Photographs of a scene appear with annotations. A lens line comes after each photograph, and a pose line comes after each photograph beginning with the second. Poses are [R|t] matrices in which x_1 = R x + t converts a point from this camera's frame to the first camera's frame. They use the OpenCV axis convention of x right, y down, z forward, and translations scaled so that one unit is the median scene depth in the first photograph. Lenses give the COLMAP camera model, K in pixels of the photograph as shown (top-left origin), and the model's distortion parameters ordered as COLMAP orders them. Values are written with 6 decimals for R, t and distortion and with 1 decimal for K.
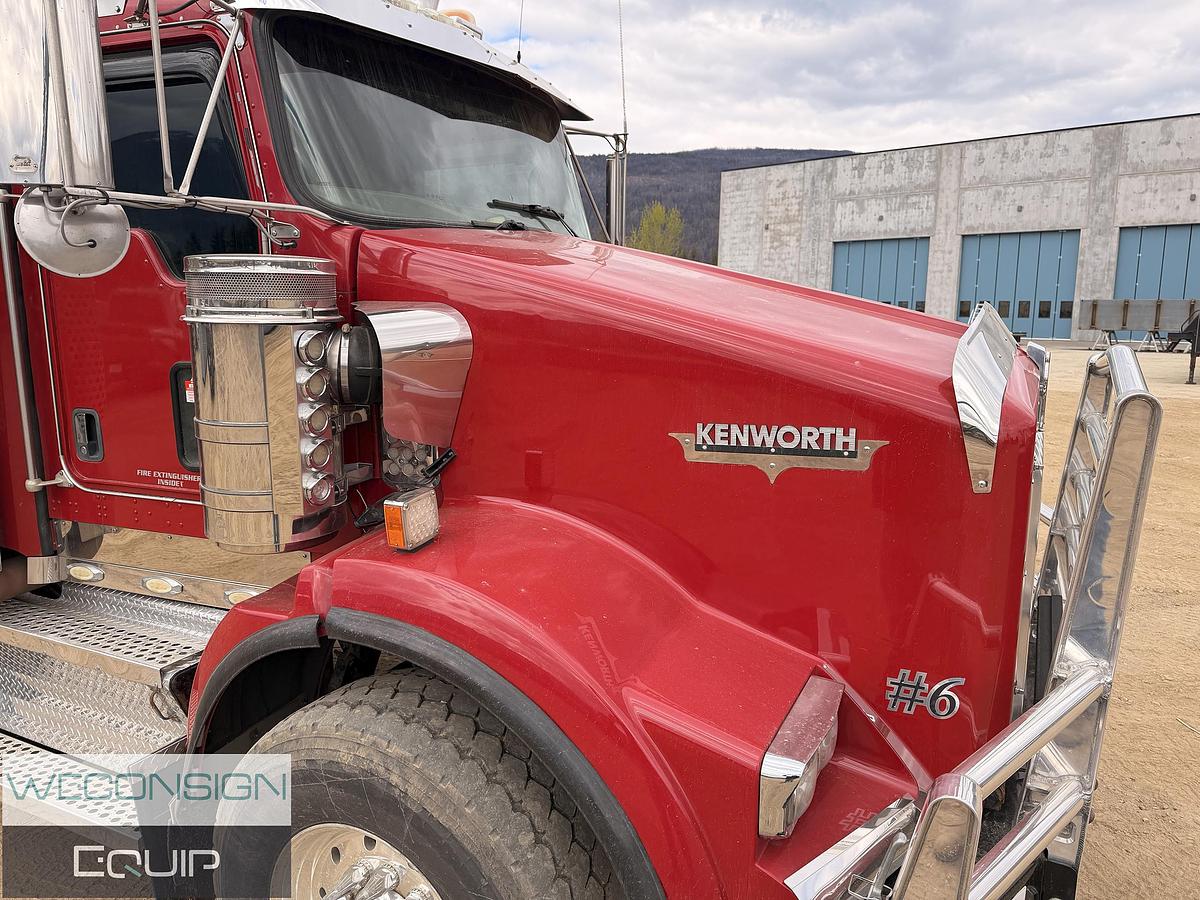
lens RADIAL K [[840.9, 0, 607.4], [0, 840.9, 453.6], [0, 0, 1]] dist [0.105610, -0.153941]
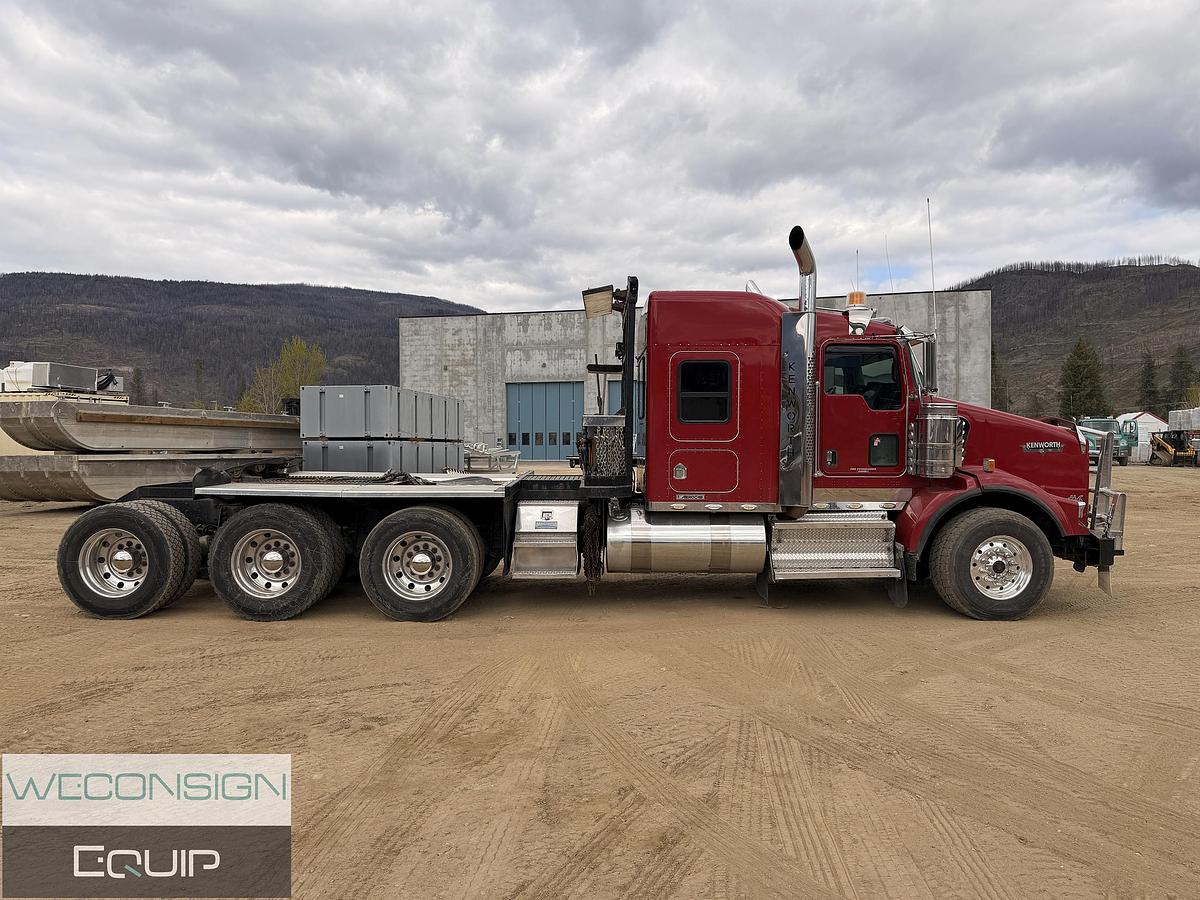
lens RADIAL K [[857.9, 0, 600.0], [0, 857.9, 450.0], [0, 0, 1]] dist [0.001462, -0.006980]
pose [[0.889623, -0.010693, 0.456571, -0.178510], [0.083159, 0.986805, -0.138924, 0.018561], [-0.449061, 0.161558, 0.878774, -0.088405]]
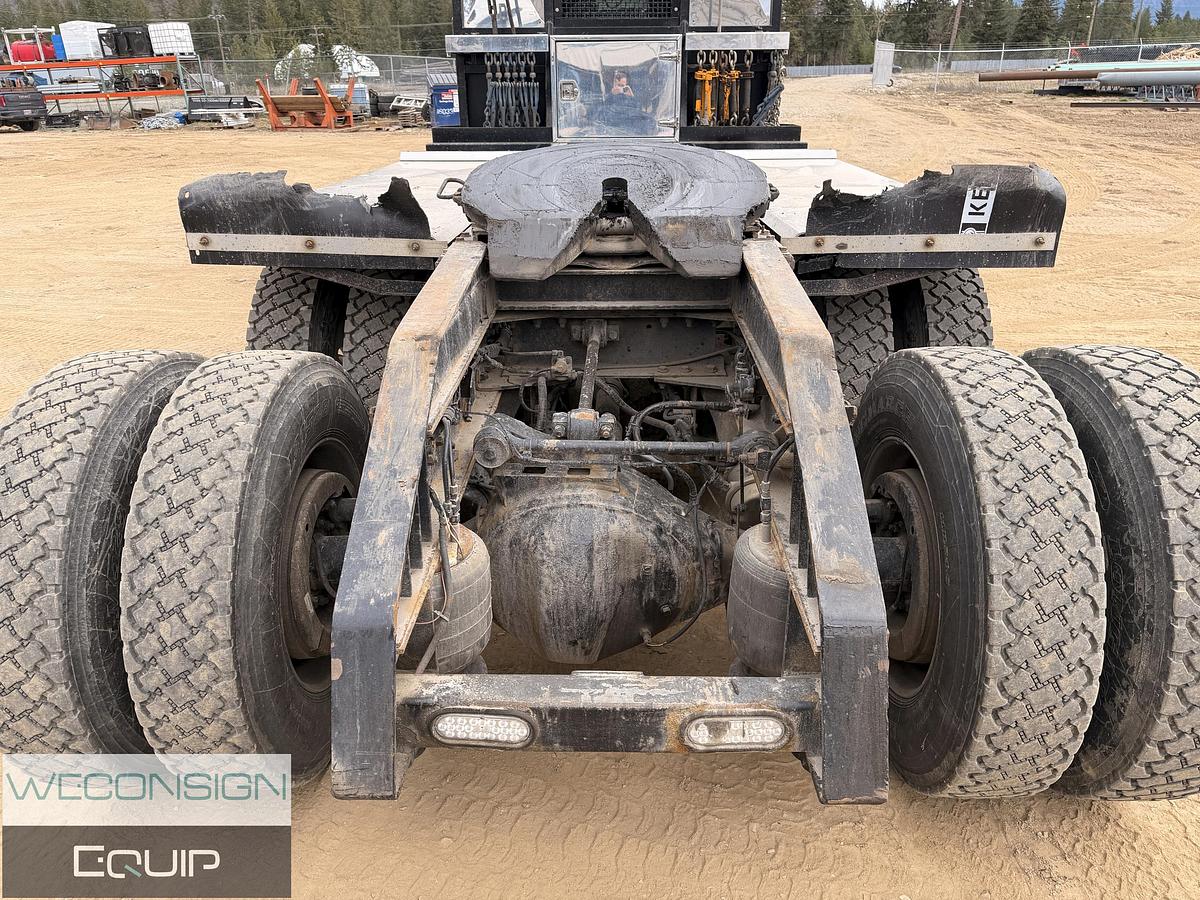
lens RADIAL K [[839.6, 0, 600.3], [0, 839.6, 446.2], [0, 0, 1]] dist [0.058291, -0.070971]
pose [[-0.444319, -0.351344, 0.824098, -0.213869], [0.173424, 0.868755, 0.463885, -0.027736], [-0.878923, 0.349031, -0.325073, 0.178552]]
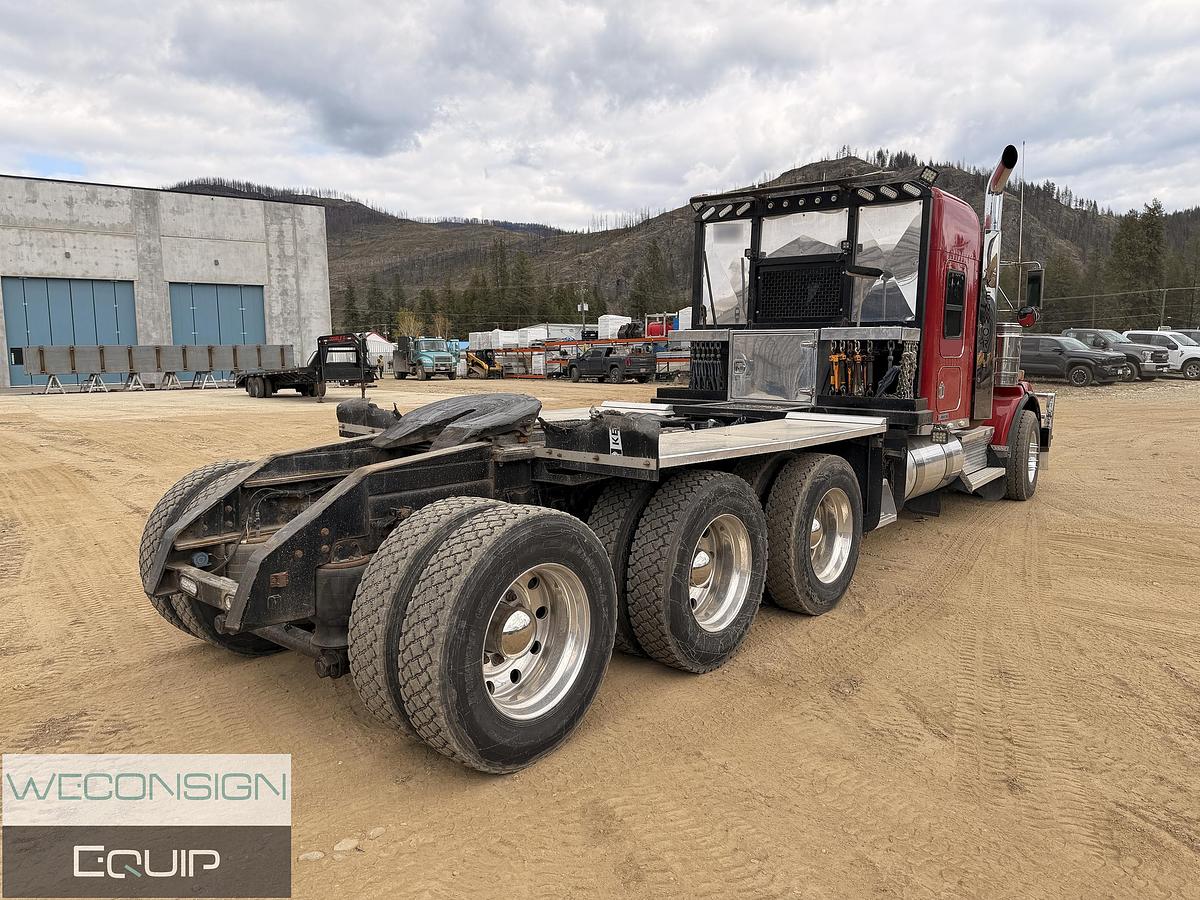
lens RADIAL K [[832.9, 0, 600.0], [0, 832.9, 450.0], [0, 0, 1]] dist [0.108177, -0.127953]
pose [[0.213041, -0.114158, 0.970351, -0.267563], [0.171294, 0.982132, 0.077937, -0.016381], [-0.961911, 0.149612, 0.228789, 0.107052]]
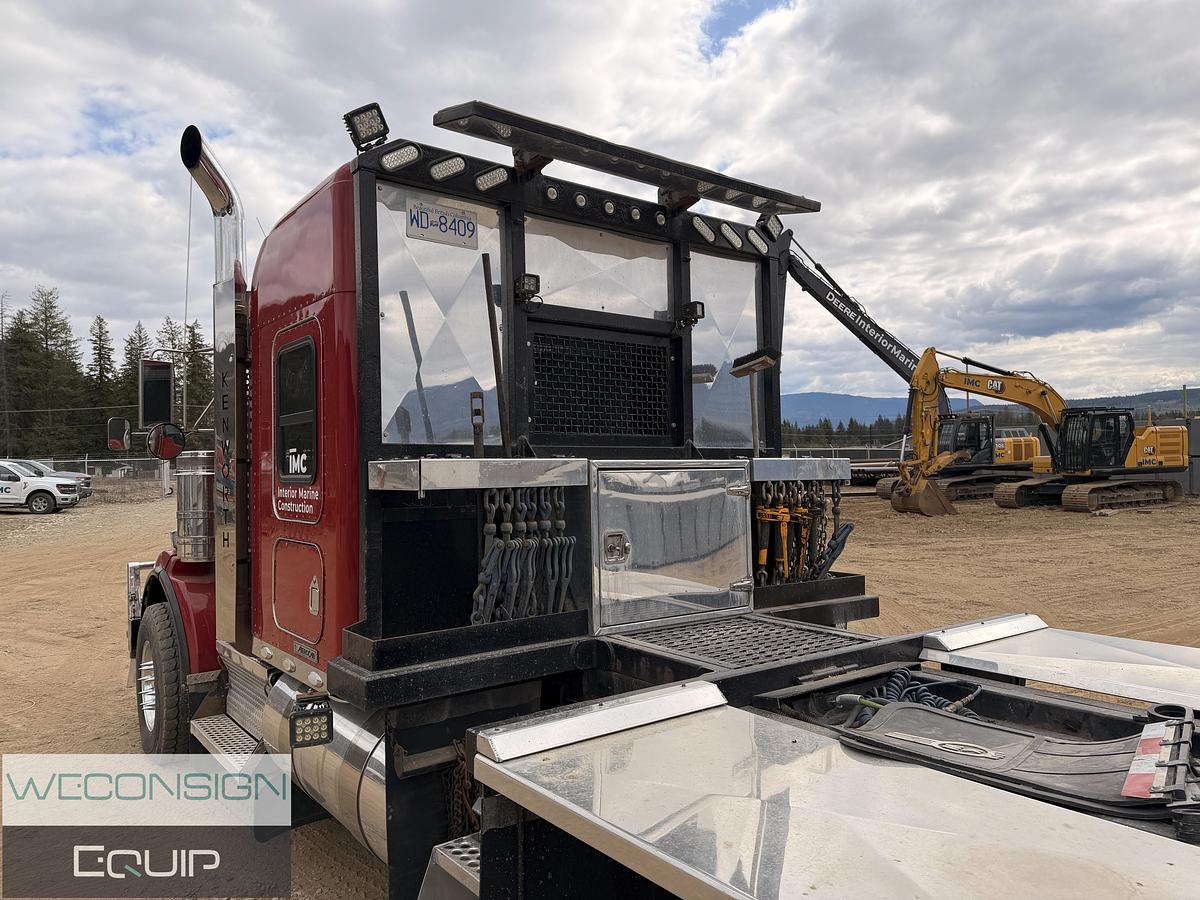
lens RADIAL K [[839.6, 0, 600.3], [0, 839.6, 446.2], [0, 0, 1]] dist [0.058291, -0.070971]
pose [[-0.904523, 0.026323, 0.425612, -0.107983], [0.092573, 0.986411, 0.135732, -0.034942], [-0.416255, 0.162173, -0.894668, 0.186791]]
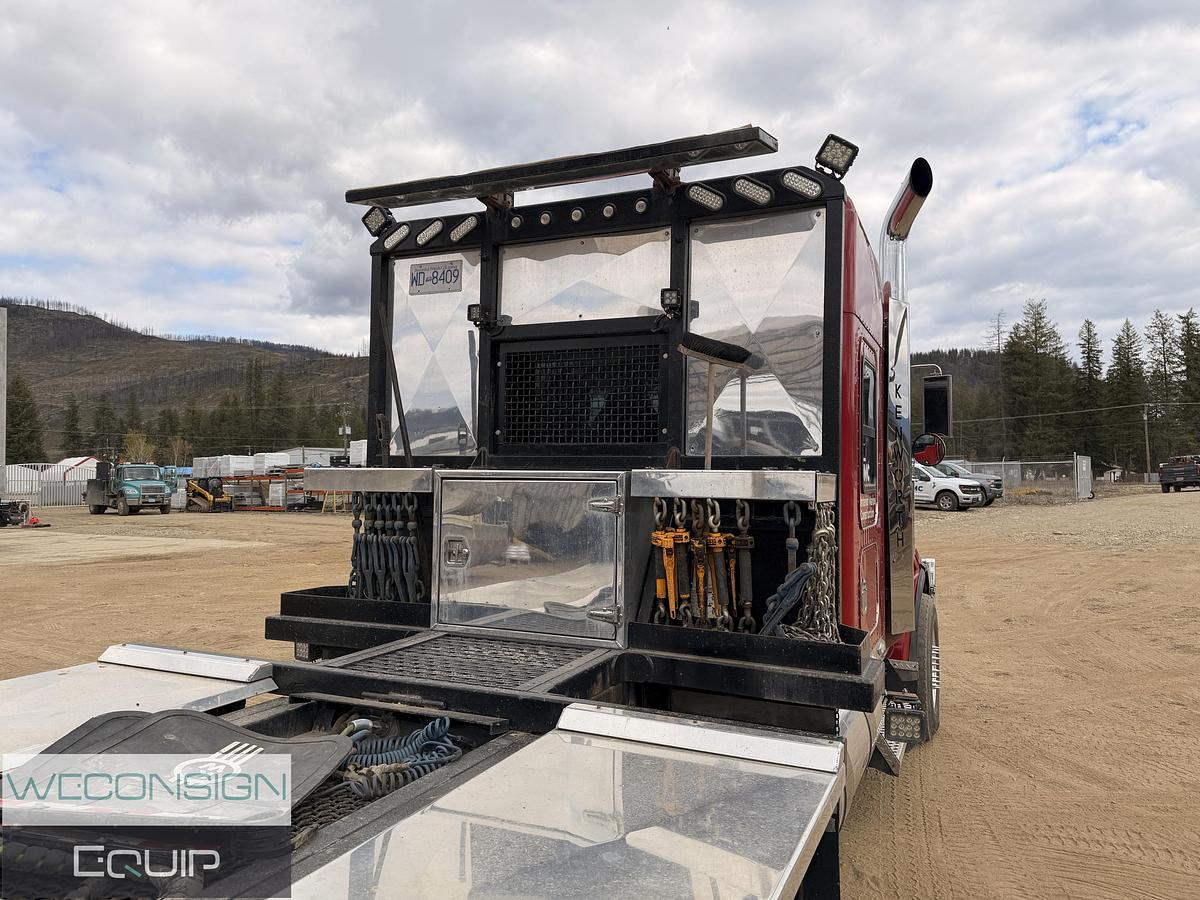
lens RADIAL K [[832.9, 0, 600.0], [0, 832.9, 450.0], [0, 0, 1]] dist [0.108177, -0.127953]
pose [[-0.051802, 0.032043, 0.998143, -0.160831], [0.174394, 0.984418, -0.022551, -0.020386], [-0.983312, 0.172902, -0.056583, 0.105831]]
